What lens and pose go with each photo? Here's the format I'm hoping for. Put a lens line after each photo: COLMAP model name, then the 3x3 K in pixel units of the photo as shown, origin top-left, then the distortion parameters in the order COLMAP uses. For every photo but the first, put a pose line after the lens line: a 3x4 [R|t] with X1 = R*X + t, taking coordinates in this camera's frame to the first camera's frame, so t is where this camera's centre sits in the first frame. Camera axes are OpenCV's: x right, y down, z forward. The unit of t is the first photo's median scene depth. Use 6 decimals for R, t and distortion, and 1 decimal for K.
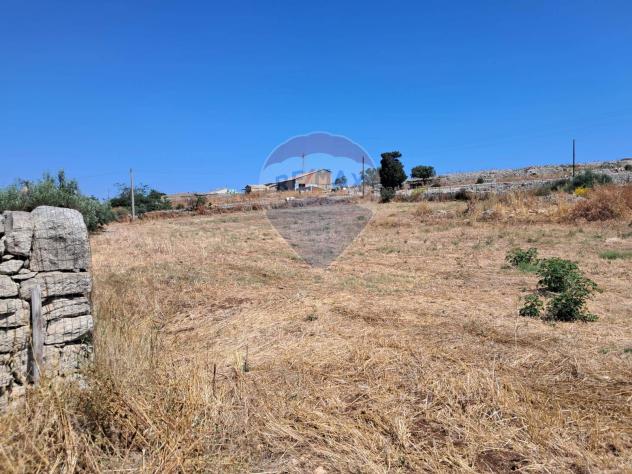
lens RADIAL K [[538.5, 0, 318.2], [0, 538.5, 233.2], [0, 0, 1]] dist [0.086235, -0.098722]
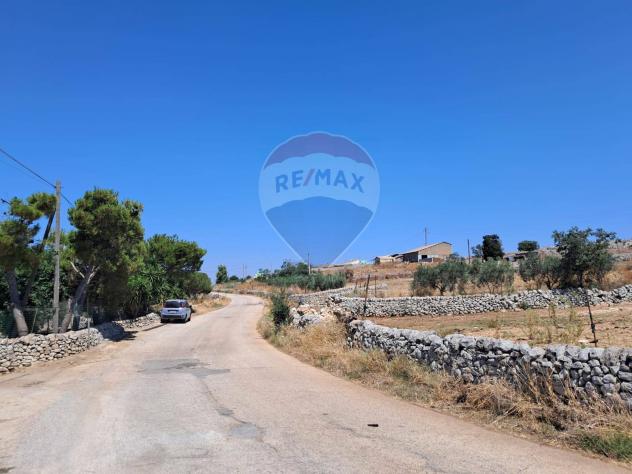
lens RADIAL K [[538.5, 0, 318.2], [0, 538.5, 233.2], [0, 0, 1]] dist [0.086235, -0.098722]
pose [[0.974070, -0.024908, -0.224871, 0.012552], [-0.003051, 0.992385, -0.123136, 0.006072], [0.226226, 0.120629, 0.966577, -0.219222]]
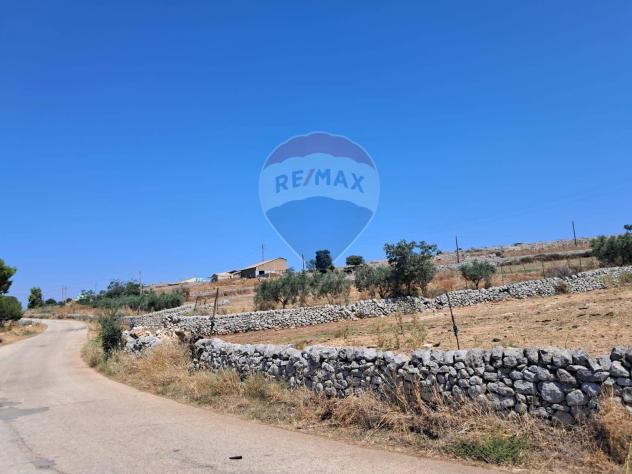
lens RADIAL K [[538.5, 0, 318.2], [0, 538.5, 233.2], [0, 0, 1]] dist [0.086235, -0.098722]
pose [[0.996723, -0.032047, 0.074277, 0.009786], [0.042773, 0.988115, -0.147649, 0.006425], [-0.068662, 0.150342, 0.986247, -0.213796]]
